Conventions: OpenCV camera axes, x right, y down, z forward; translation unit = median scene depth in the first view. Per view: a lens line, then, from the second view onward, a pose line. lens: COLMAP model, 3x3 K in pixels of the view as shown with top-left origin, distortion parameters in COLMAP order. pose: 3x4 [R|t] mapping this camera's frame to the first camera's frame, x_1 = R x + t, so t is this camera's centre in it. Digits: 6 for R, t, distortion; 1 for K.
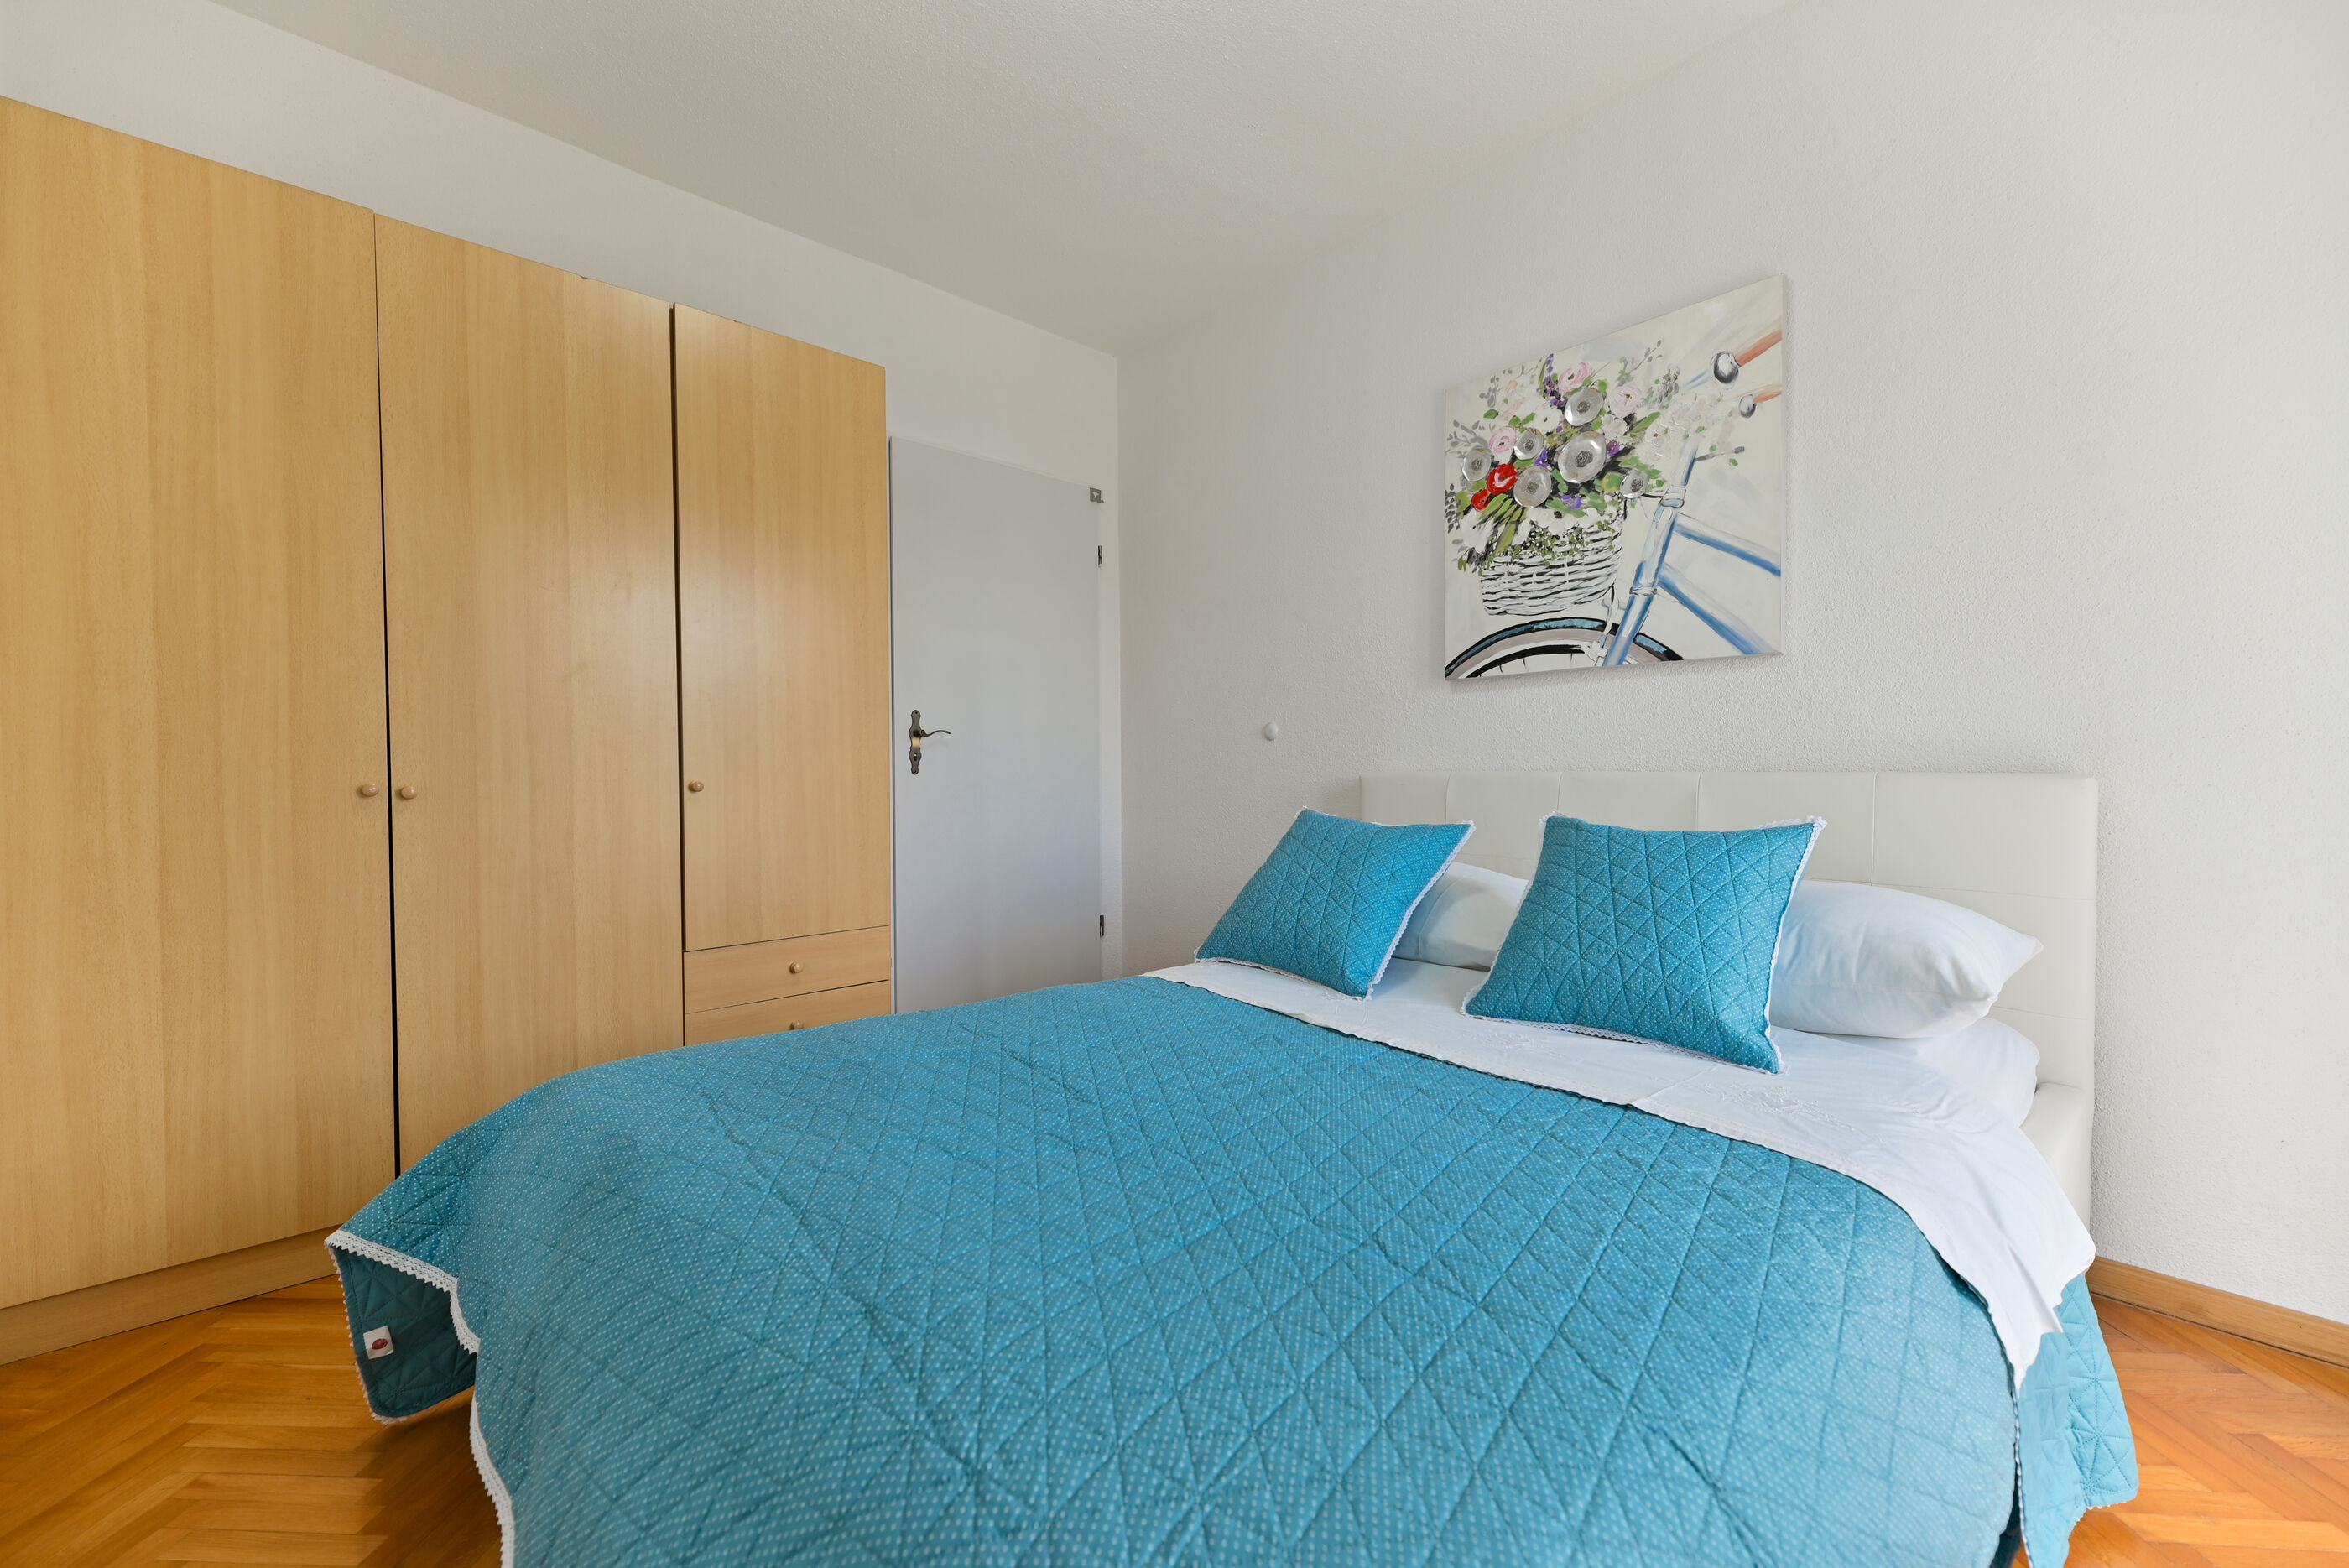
lens RADIAL K [[936.1, 0, 1173.1], [0, 936.1, 779.8], [0, 0, 1]] dist [0.011582, -0.004382]
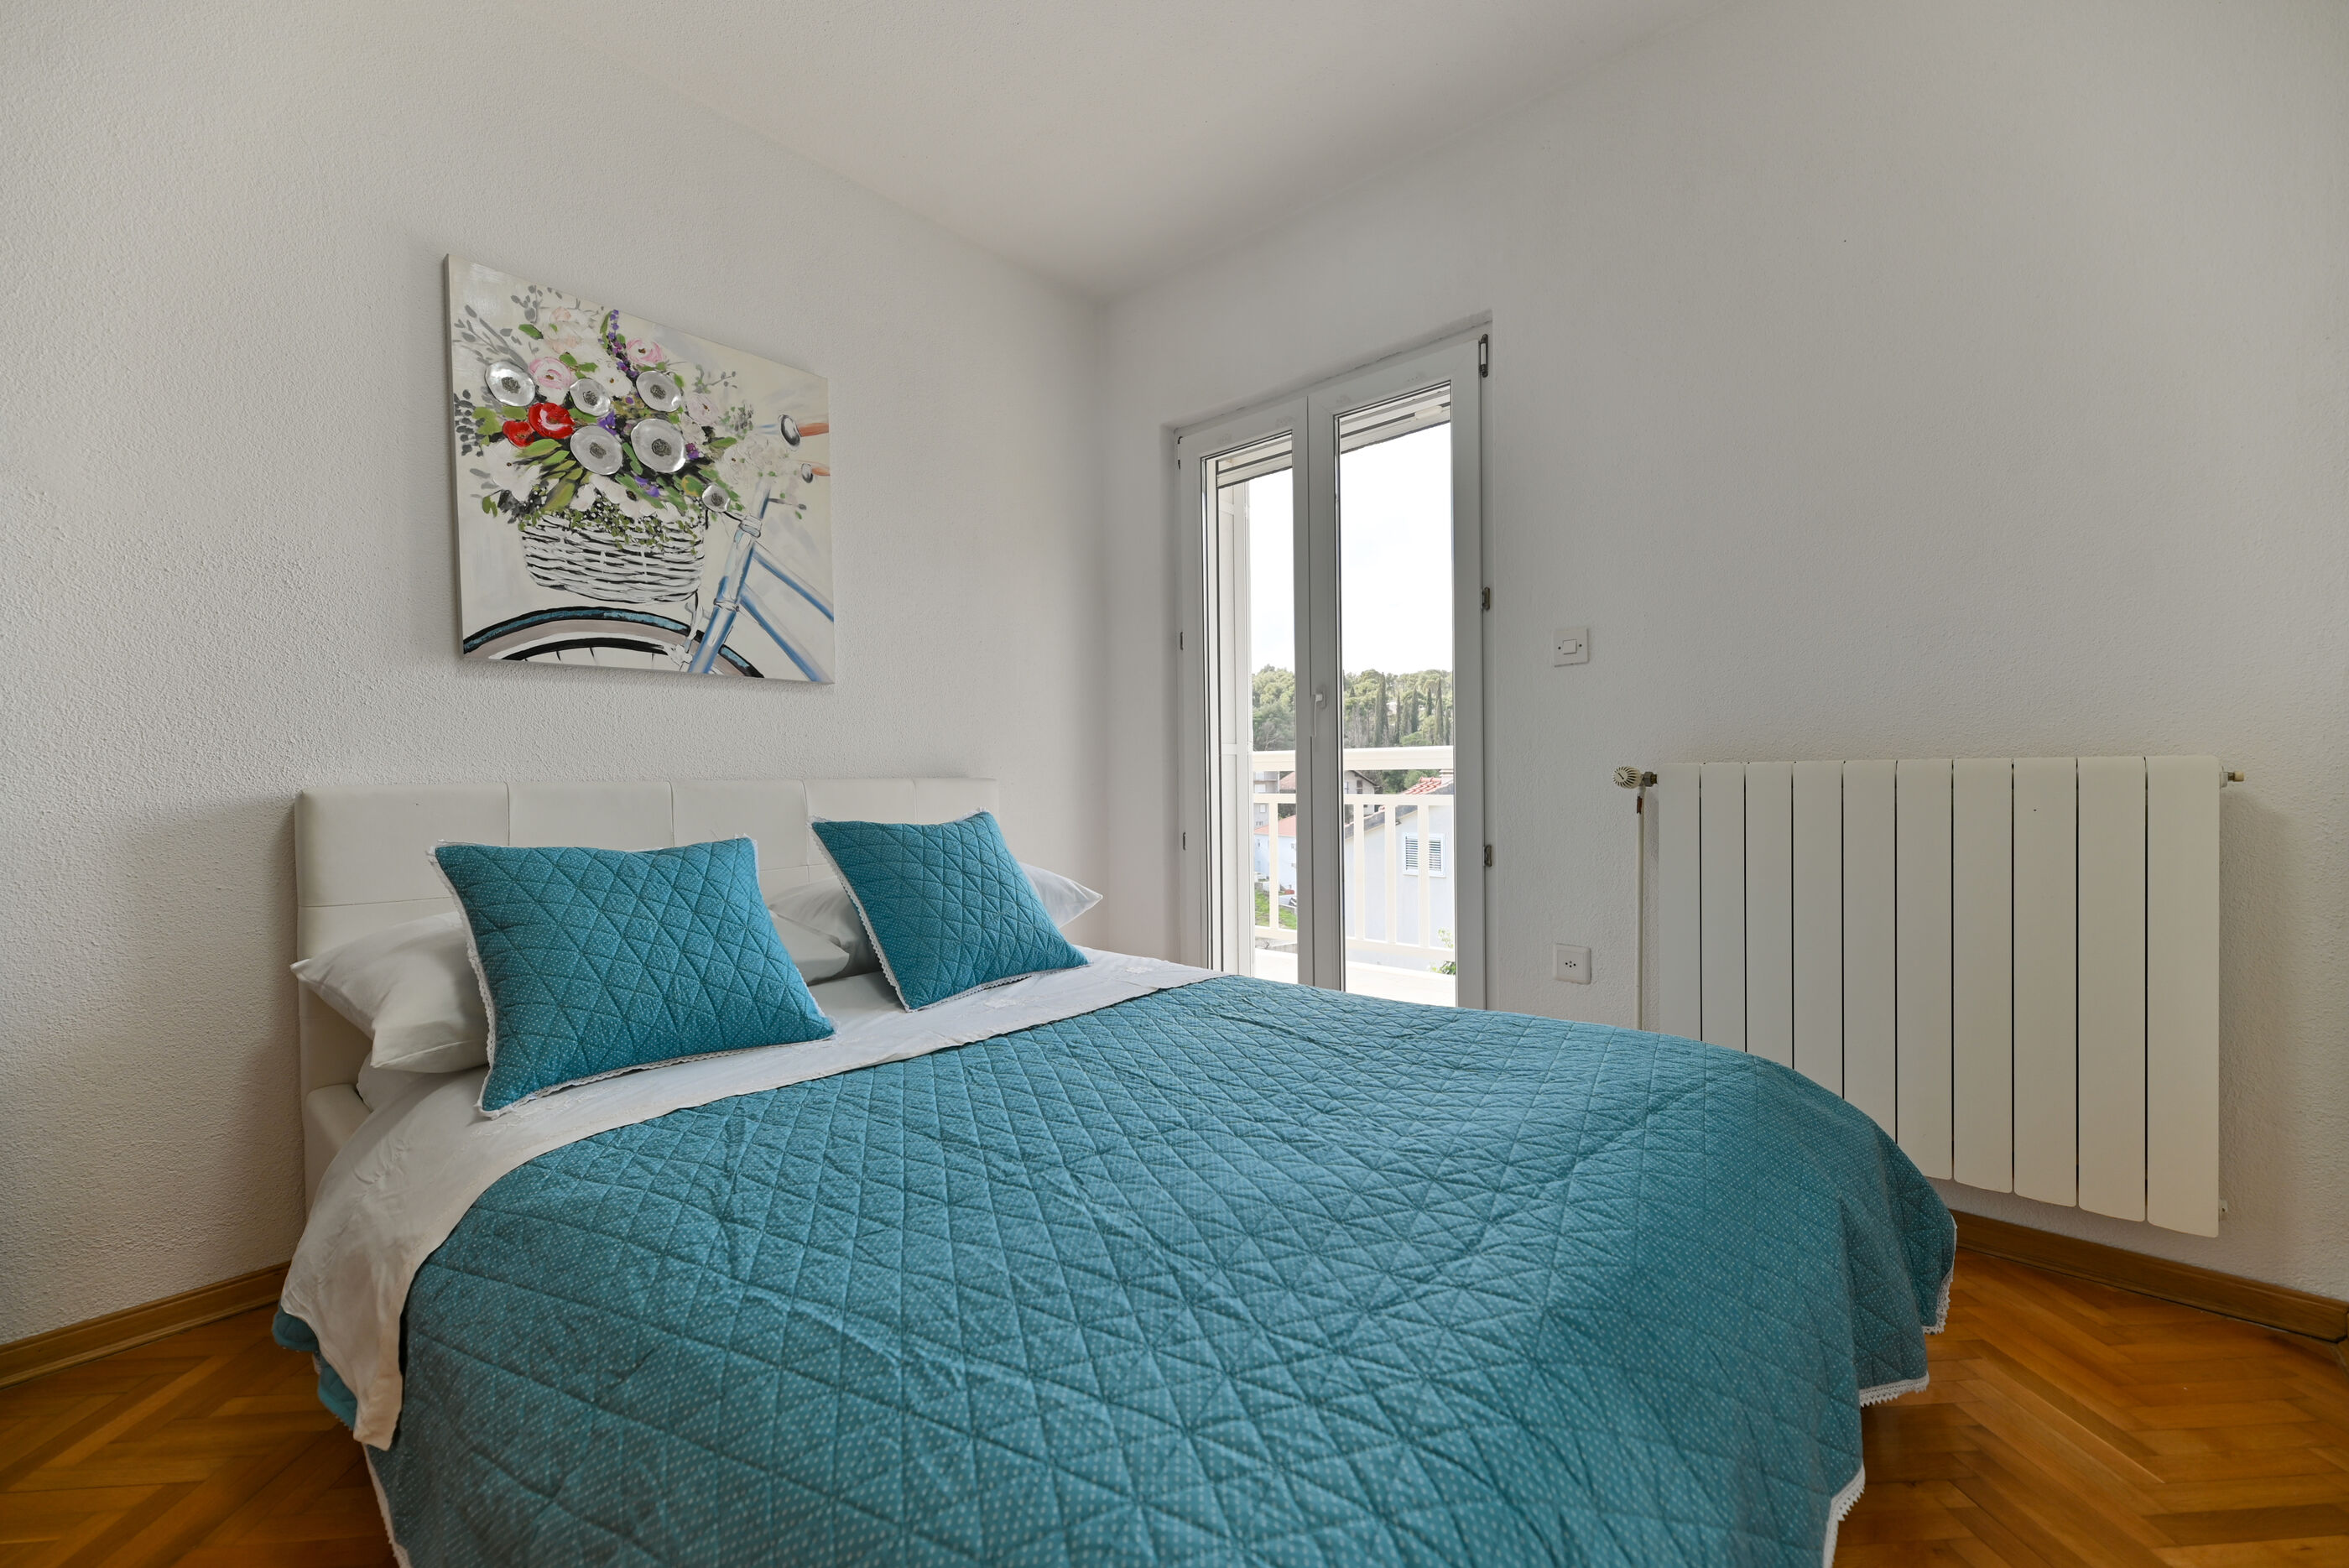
lens RADIAL K [[936.1, 0, 1171.4], [0, 936.1, 782.1], [0, 0, 1]] dist [0.011582, -0.004382]
pose [[-0.121289, -0.005012, 0.992605, -0.557316], [0.024335, 0.999672, 0.008021, -0.003106], [-0.992319, 0.025128, -0.121127, 0.615588]]
